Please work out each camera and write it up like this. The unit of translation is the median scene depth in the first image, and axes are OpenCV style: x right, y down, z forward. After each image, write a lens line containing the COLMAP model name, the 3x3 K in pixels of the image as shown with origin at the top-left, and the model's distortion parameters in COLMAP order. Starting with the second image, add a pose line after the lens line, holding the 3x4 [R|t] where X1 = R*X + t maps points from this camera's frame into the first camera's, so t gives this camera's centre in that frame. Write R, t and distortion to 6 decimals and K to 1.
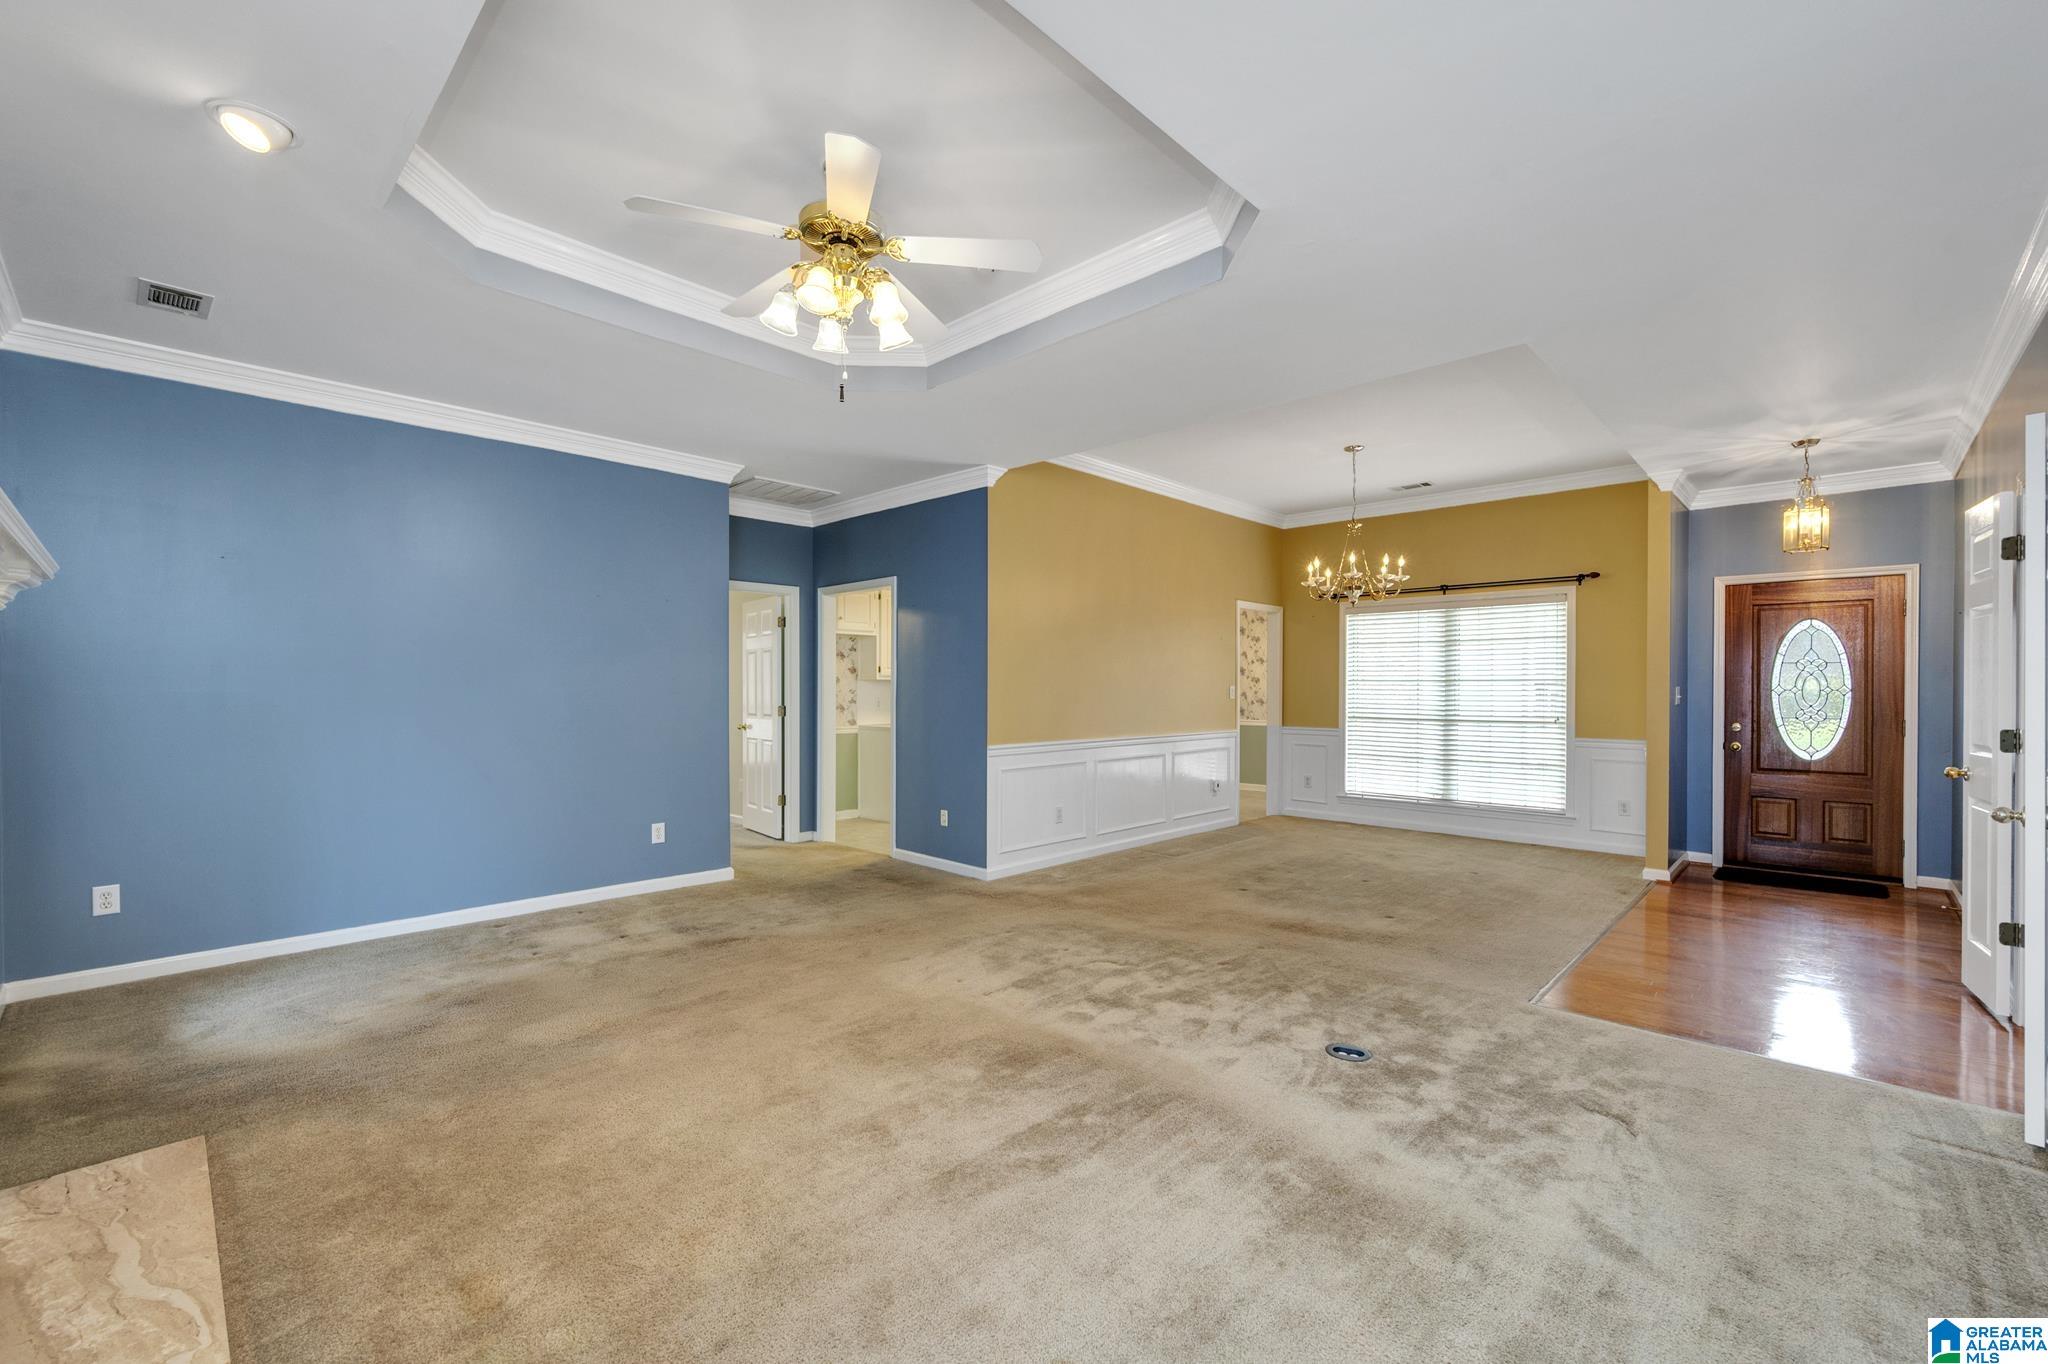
lens RADIAL K [[844.8, 0, 1024.7], [0, 844.8, 684.7], [0, 0, 1]] dist [-0.001759, -0.000215]
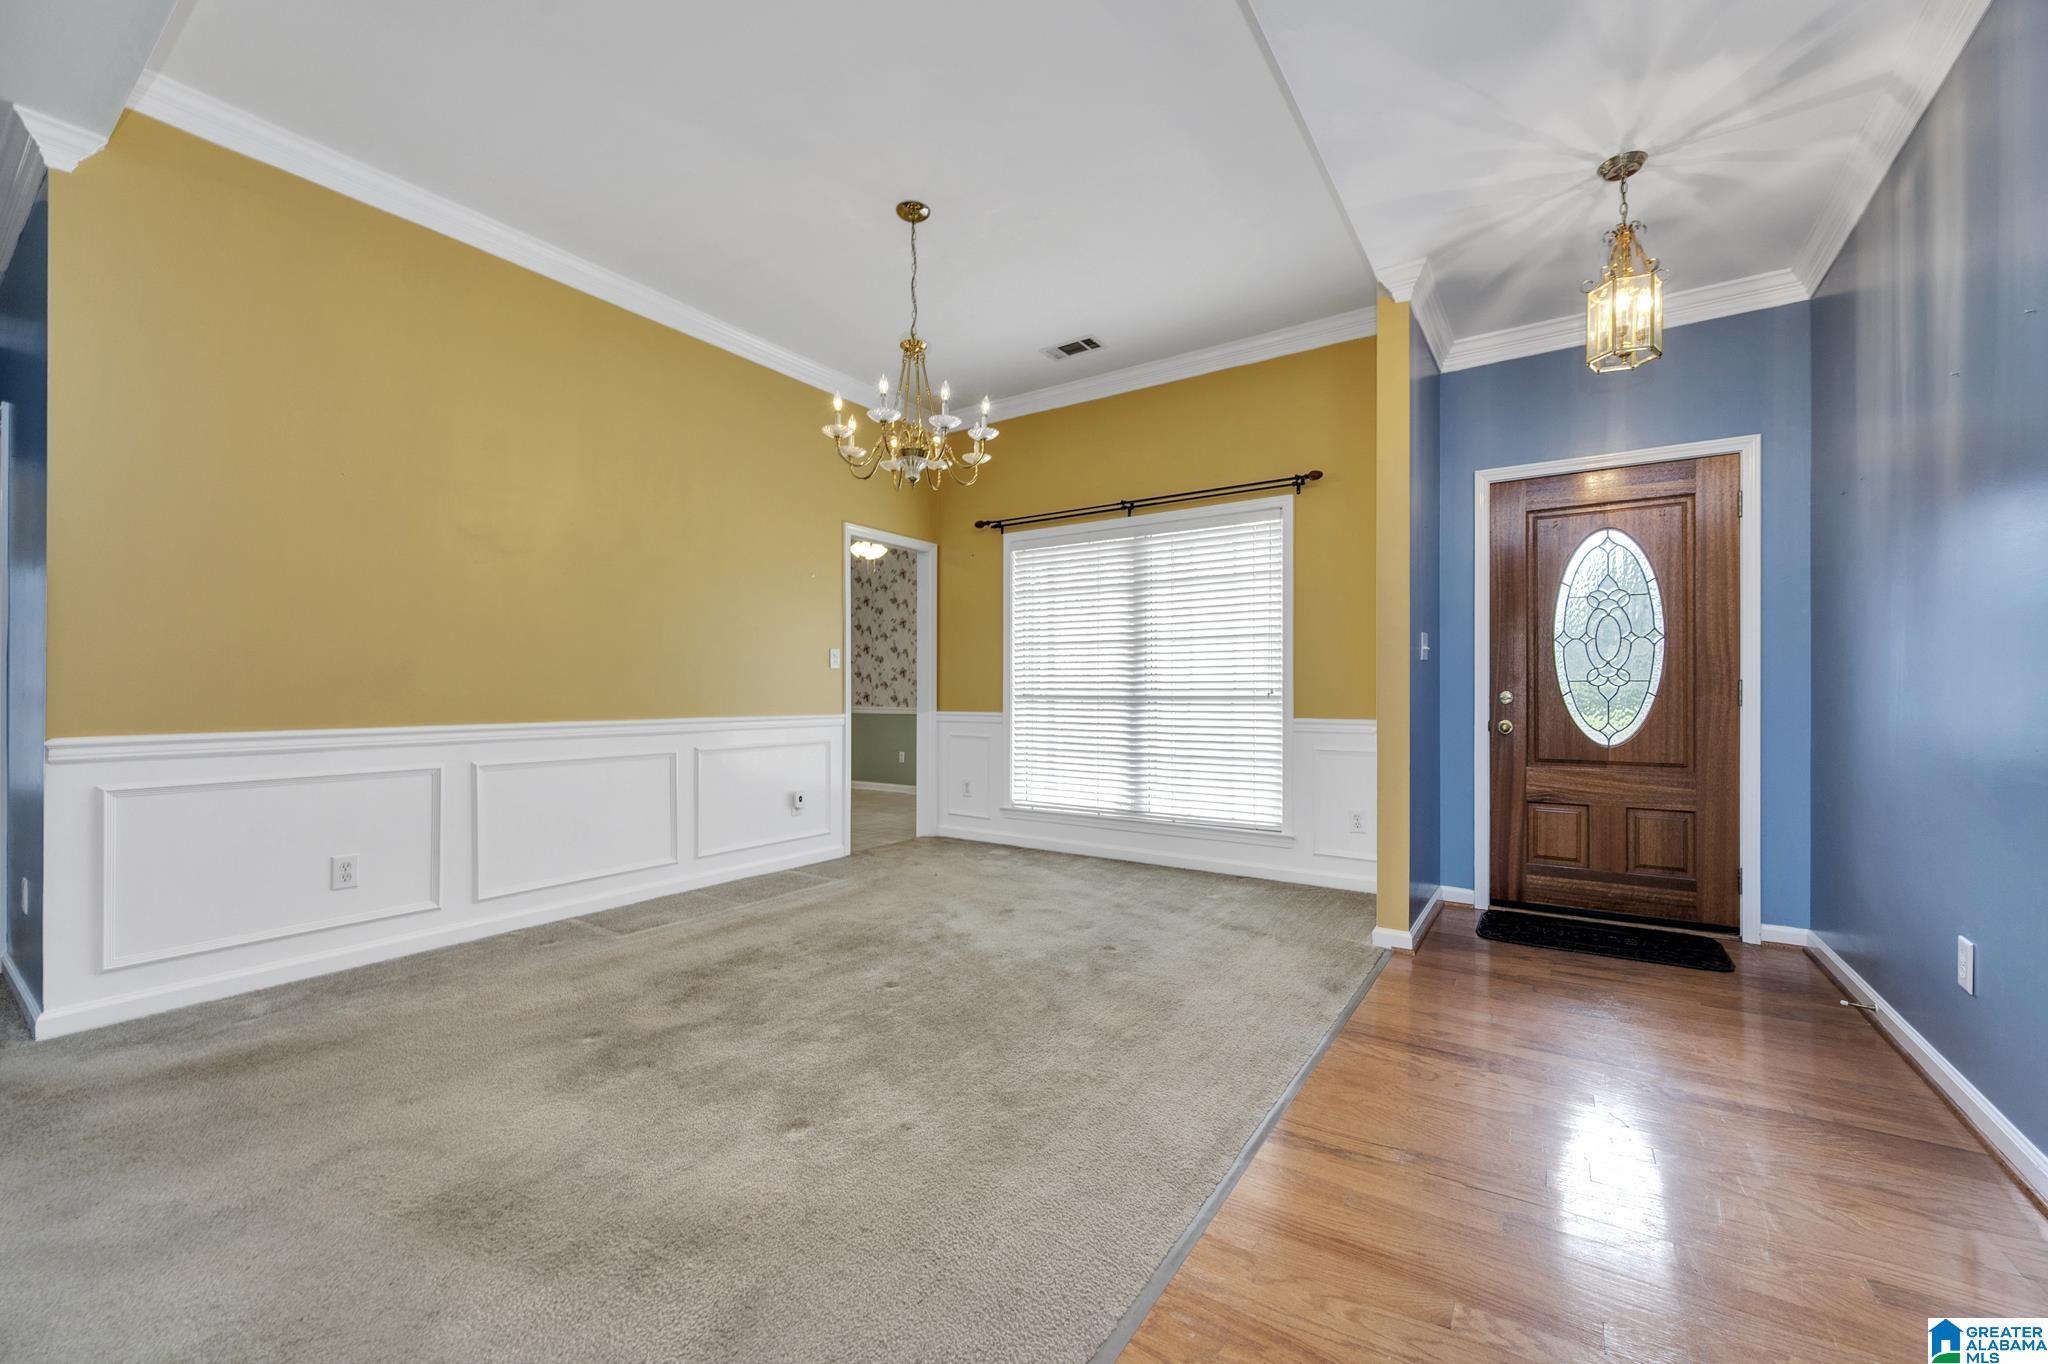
lens RADIAL K [[799.5, 0, 1027.5], [0, 799.5, 685.9], [0, 0, 1]] dist [0.000562, 0.000314]
pose [[0.985208, -0.002891, 0.171340, 0.372334], [0.003606, 0.999986, -0.003866, 0.042978], [-0.171326, 0.004427, 0.985204, 0.453284]]
